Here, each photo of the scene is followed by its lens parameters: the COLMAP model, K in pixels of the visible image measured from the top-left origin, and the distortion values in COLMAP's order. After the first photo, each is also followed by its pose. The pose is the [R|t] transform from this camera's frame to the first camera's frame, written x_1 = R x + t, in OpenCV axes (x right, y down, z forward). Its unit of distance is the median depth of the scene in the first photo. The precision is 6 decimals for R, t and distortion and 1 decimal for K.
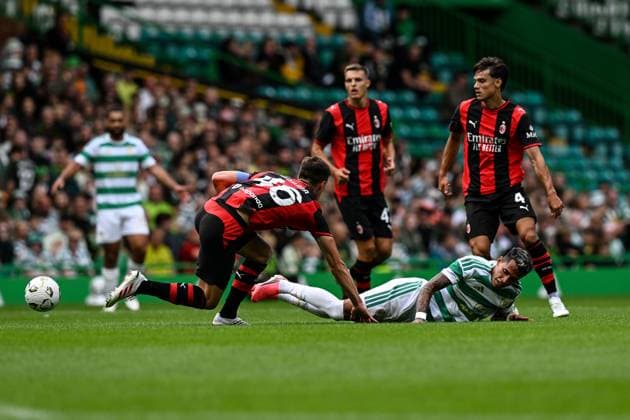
lens RADIAL K [[301.9, 0, 314.9], [0, 301.9, 210.0], [0, 0, 1]] dist [-0.015762, -0.000350]
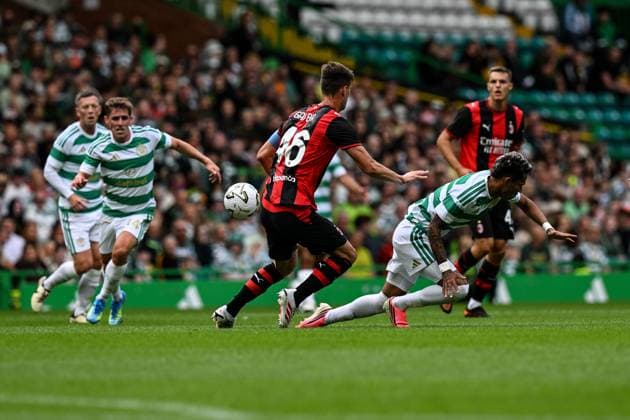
lens RADIAL K [[301.9, 0, 314.9], [0, 301.9, 211.2], [0, 0, 1]] dist [-0.015762, -0.000350]
pose [[0.999738, 0.000250, -0.022879, -0.642967], [-0.000223, 0.999999, 0.001140, -0.004703], [0.022879, -0.001135, 0.999738, -0.007995]]
